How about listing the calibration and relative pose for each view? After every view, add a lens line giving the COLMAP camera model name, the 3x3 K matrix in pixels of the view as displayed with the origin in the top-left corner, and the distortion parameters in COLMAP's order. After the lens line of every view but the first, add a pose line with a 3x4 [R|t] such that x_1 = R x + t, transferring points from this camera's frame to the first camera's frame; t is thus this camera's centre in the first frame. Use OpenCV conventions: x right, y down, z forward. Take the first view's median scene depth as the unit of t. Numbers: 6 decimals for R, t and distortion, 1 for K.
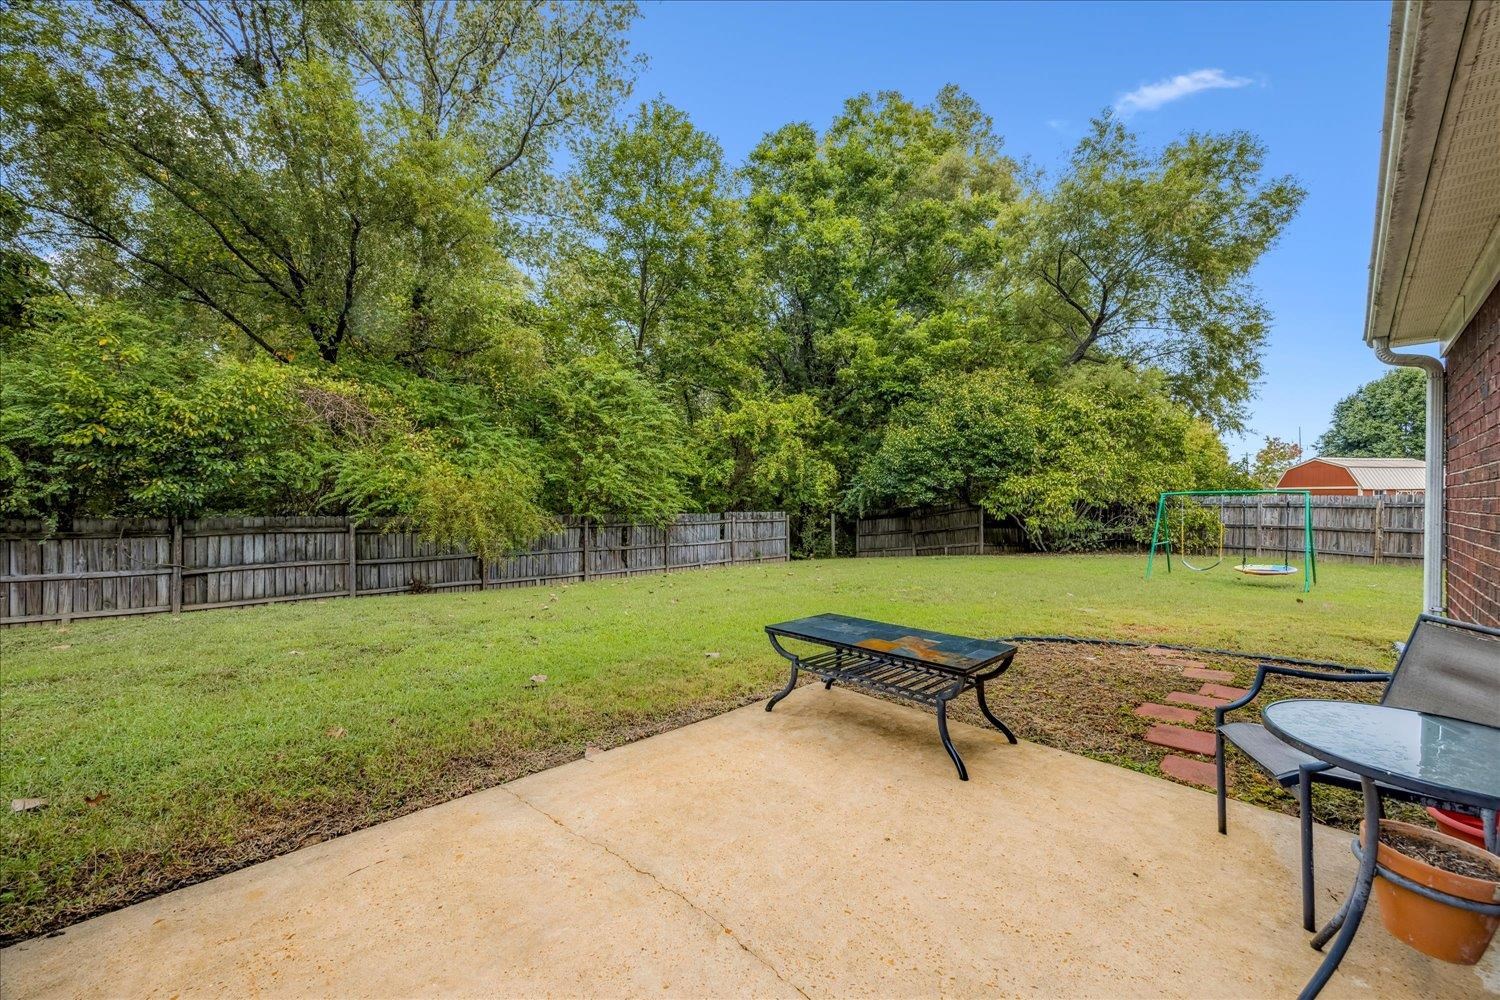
lens RADIAL K [[590.6, 0, 752.3], [0, 590.6, 500.4], [0, 0, 1]] dist [0.003549, 0.000130]
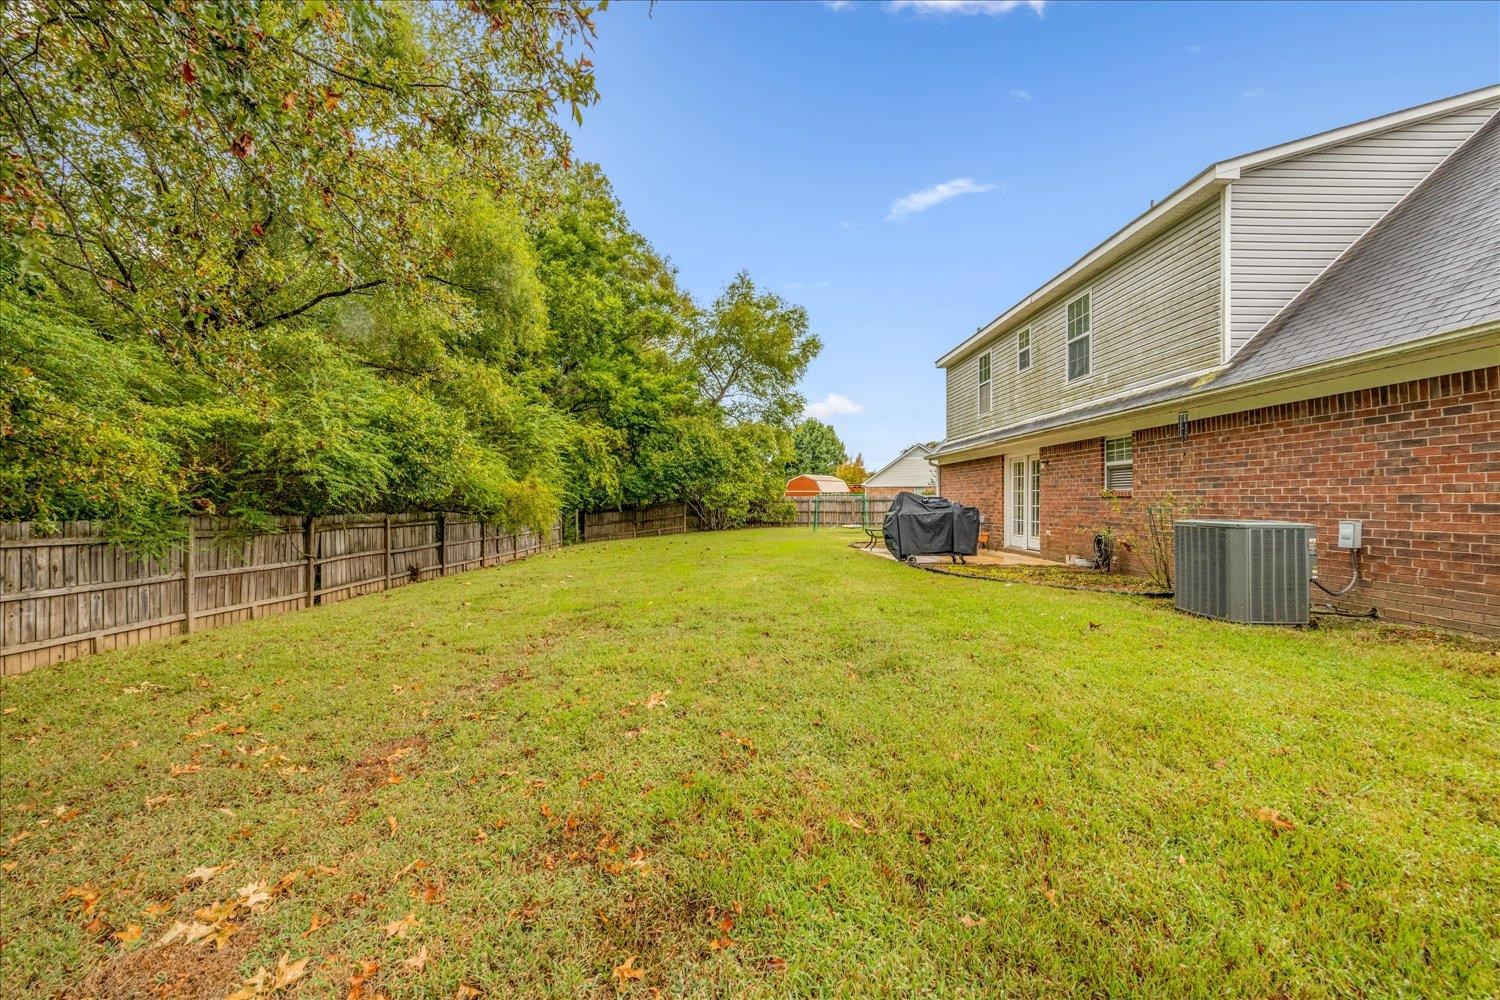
lens RADIAL K [[705.2, 0, 746.6], [0, 705.2, 500.0], [0, 0, 1]] dist [-0.005339, 0.000267]
pose [[0.662510, -0.003595, 0.749045, -0.951972], [0.000191, 0.999989, 0.004630, -0.005224], [-0.749053, -0.002924, 0.662503, -0.363313]]
